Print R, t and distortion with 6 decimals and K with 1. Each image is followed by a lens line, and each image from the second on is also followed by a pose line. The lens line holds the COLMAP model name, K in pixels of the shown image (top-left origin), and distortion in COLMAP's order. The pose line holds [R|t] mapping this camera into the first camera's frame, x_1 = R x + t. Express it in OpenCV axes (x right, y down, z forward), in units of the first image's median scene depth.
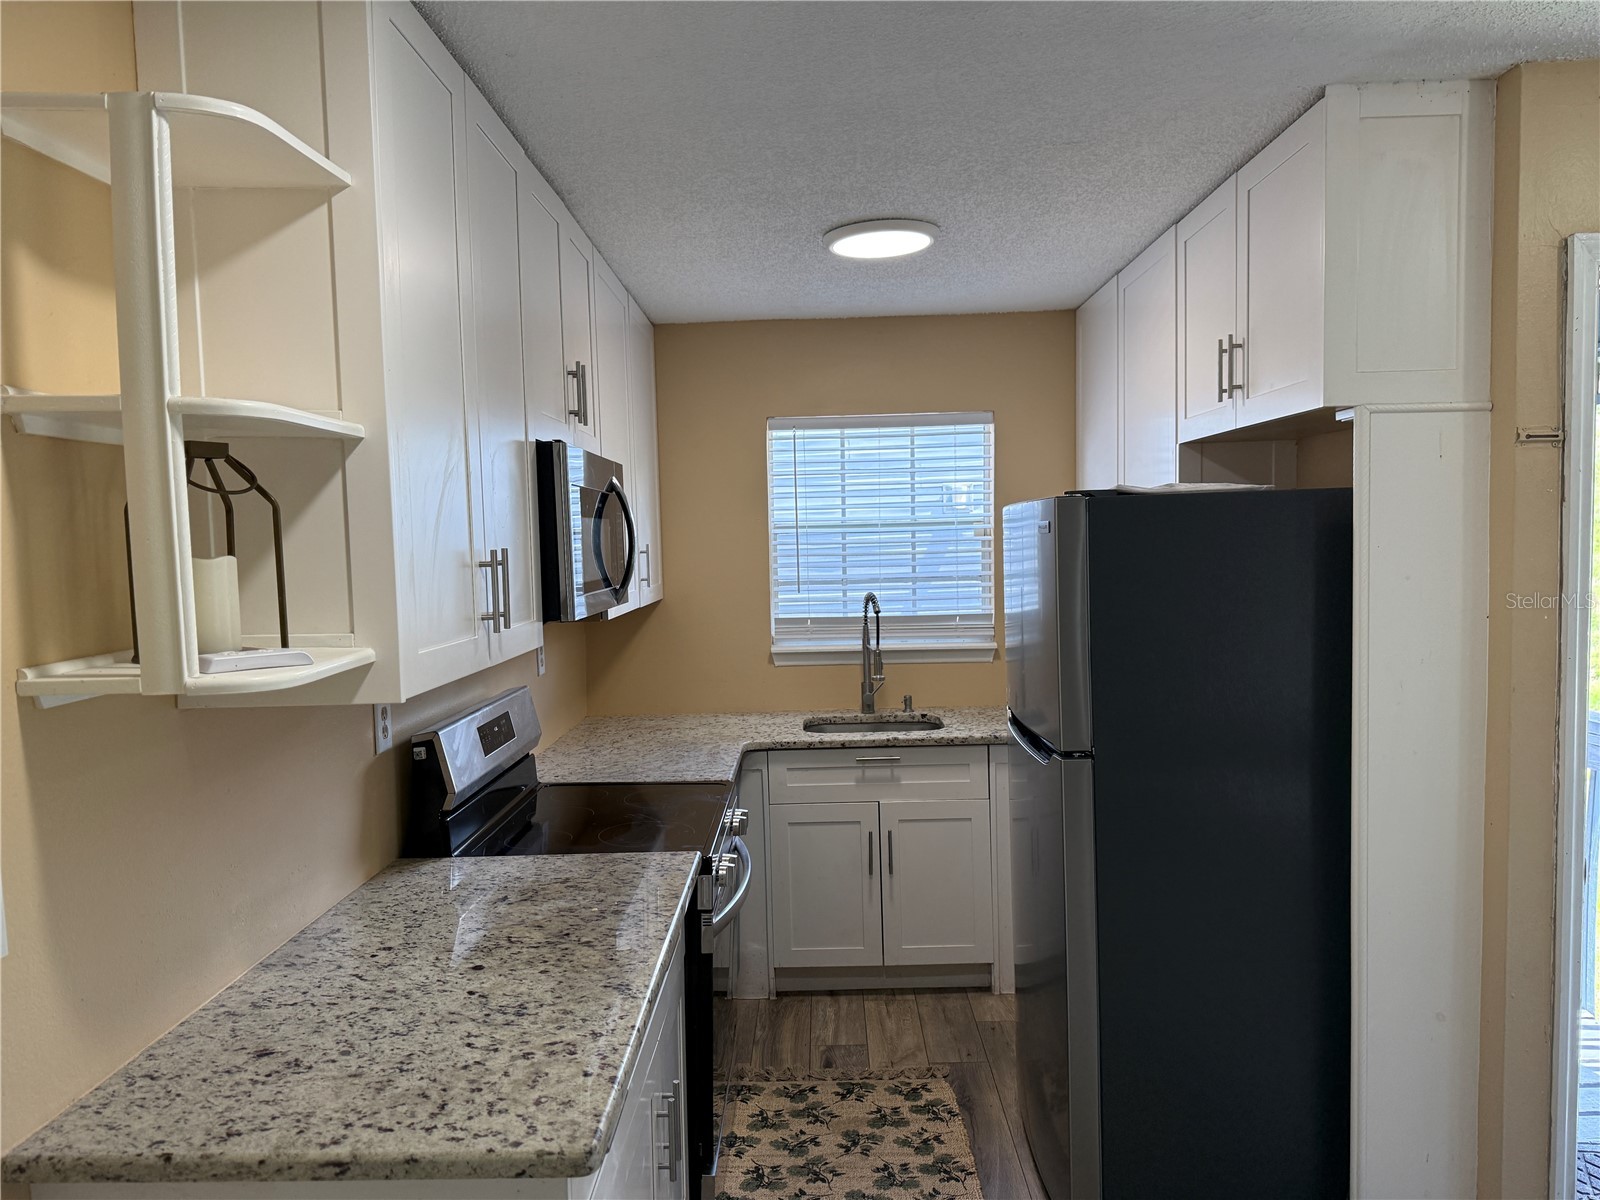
lens RADIAL K [[1124.8, 0, 788.4], [0, 1124.8, 605.9], [0, 0, 1]] dist [0.045228, -0.042877]
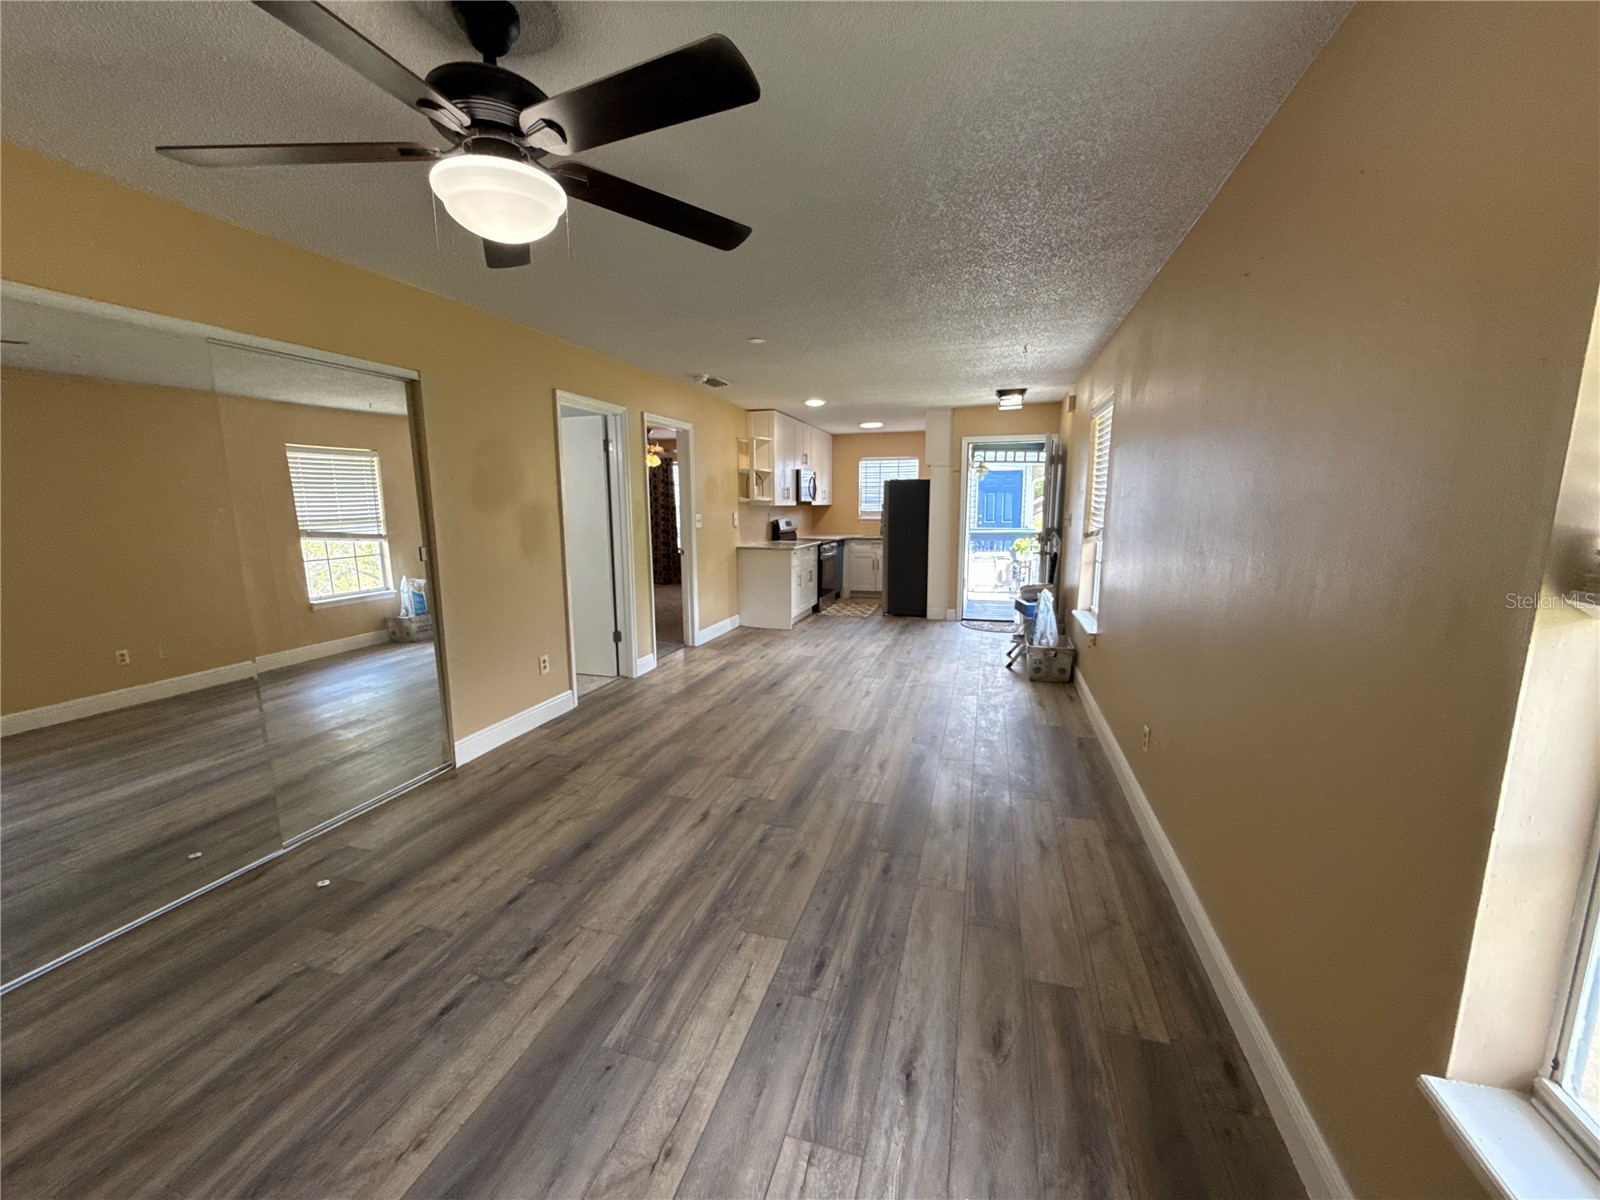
lens RADIAL K [[638.1, 0, 795.8], [0, 638.1, 604.9], [0, 0, 1]] dist [-0.002338, 0.000138]
pose [[0.964333, 0.063832, -0.256881, 0.648806], [-0.036993, 0.993463, 0.107990, 0.188961], [0.262095, -0.094636, 0.960391, -2.174095]]
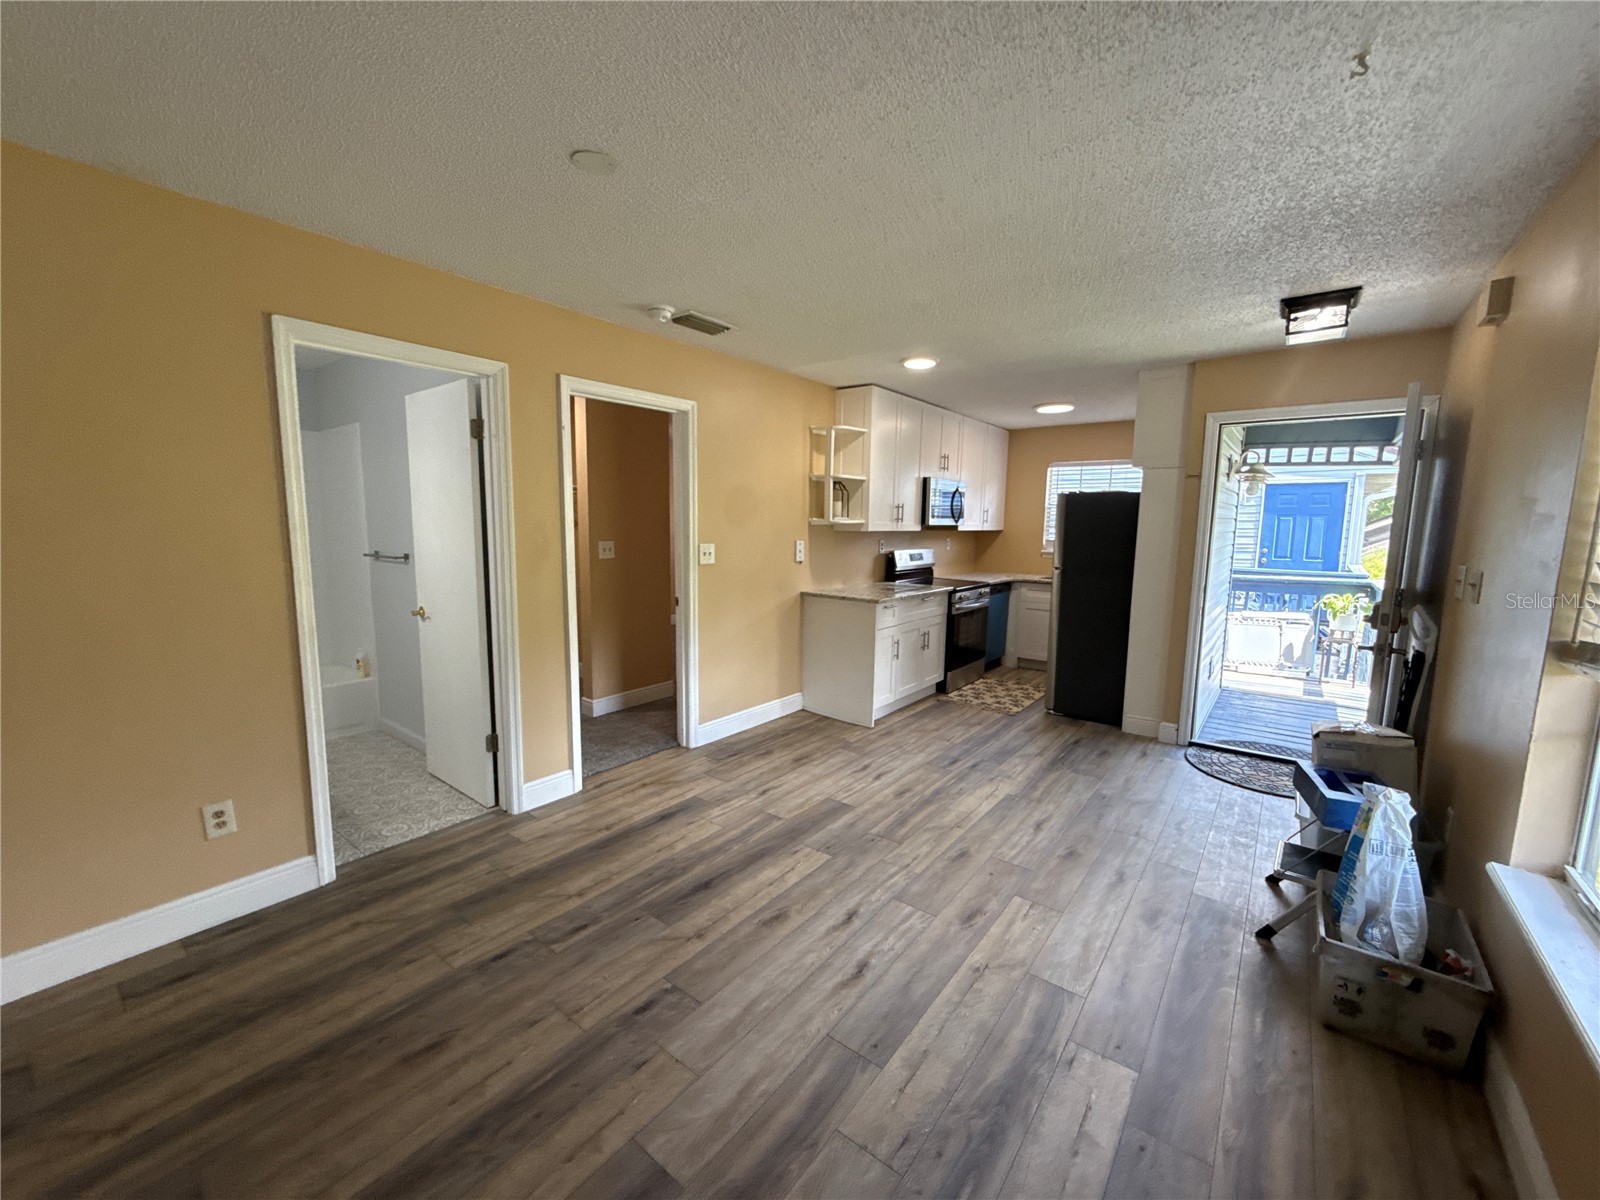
lens RADIAL K [[636.9, 0, 795.0], [0, 636.9, 603.9], [0, 0, 1]] dist [0.000200, 0.000146]
pose [[0.800863, 0.114377, -0.587823, 0.746940], [-0.069893, 0.992735, 0.097939, 0.100270], [0.594755, -0.037351, 0.803039, -1.017781]]
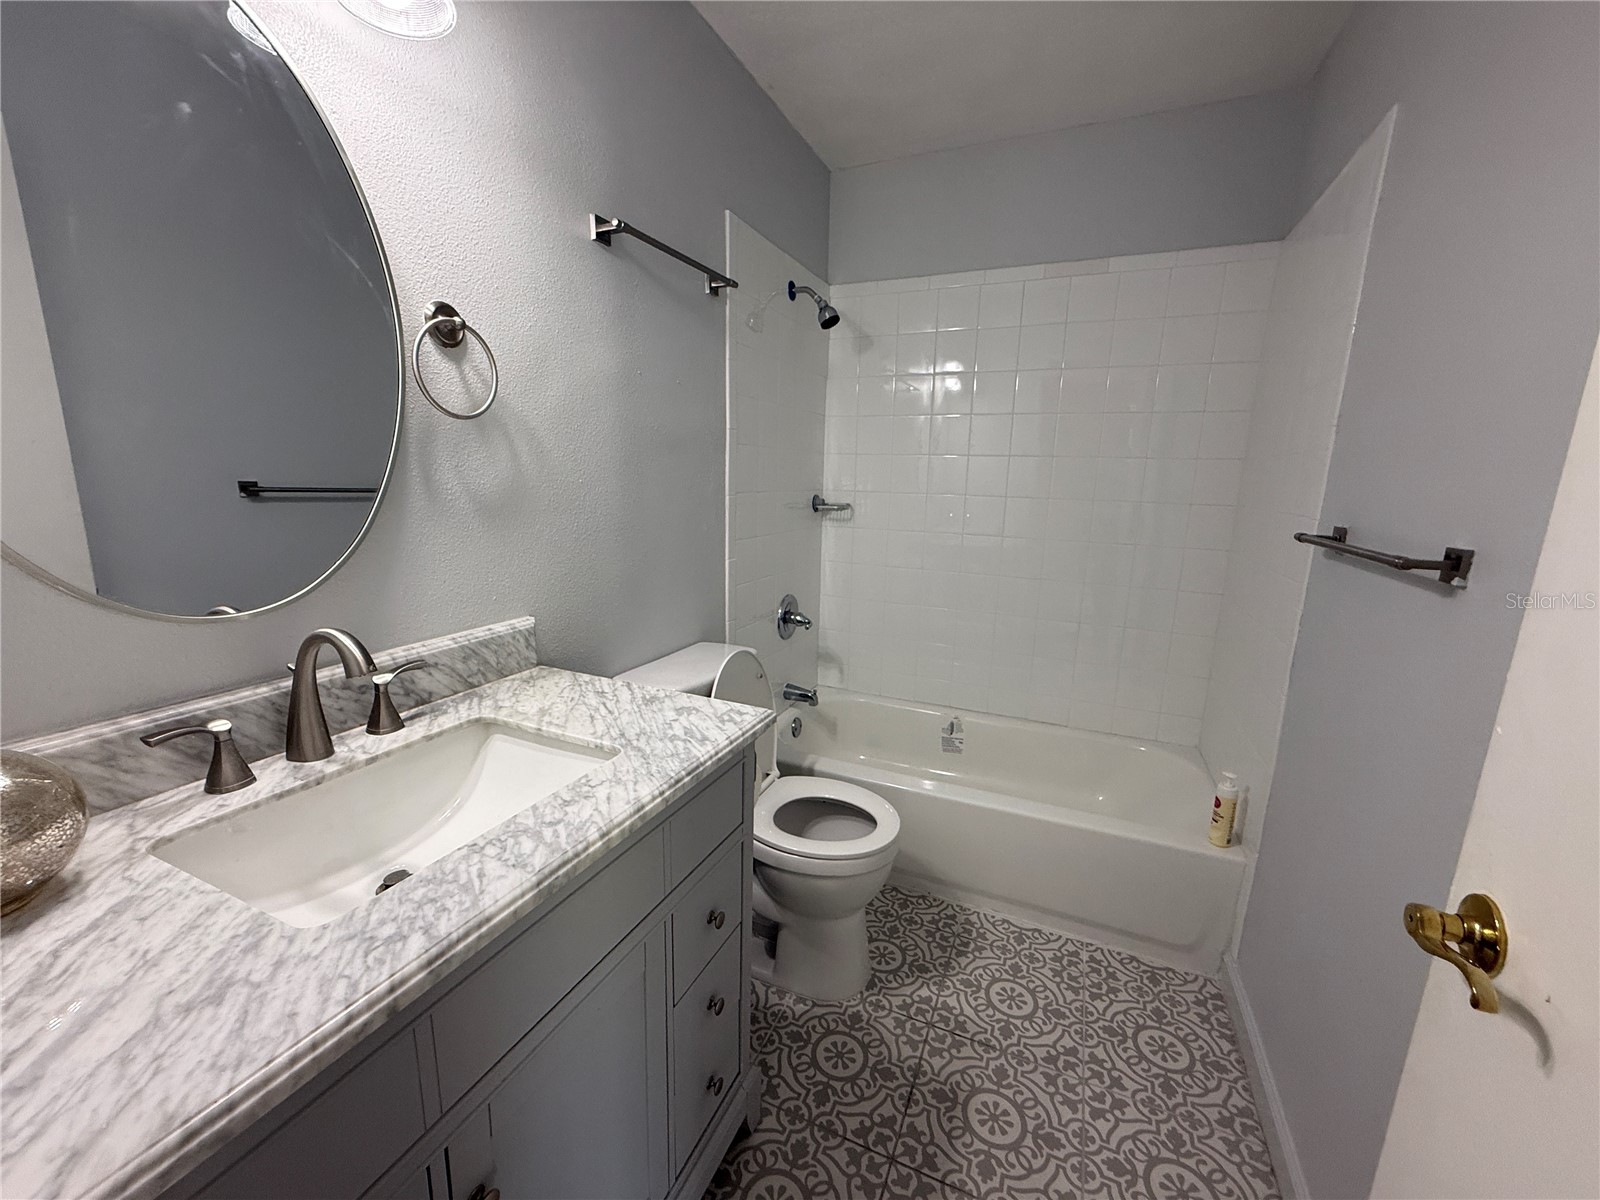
lens RADIAL K [[638.1, 0, 795.8], [0, 638.1, 604.9], [0, 0, 1]] dist [-0.002338, 0.000138]
pose [[-0.390733, 0.205715, -0.897223, -0.423075], [-0.067426, 0.965694, 0.250777, 0.159770], [0.918031, 0.158483, -0.363458, -0.554625]]
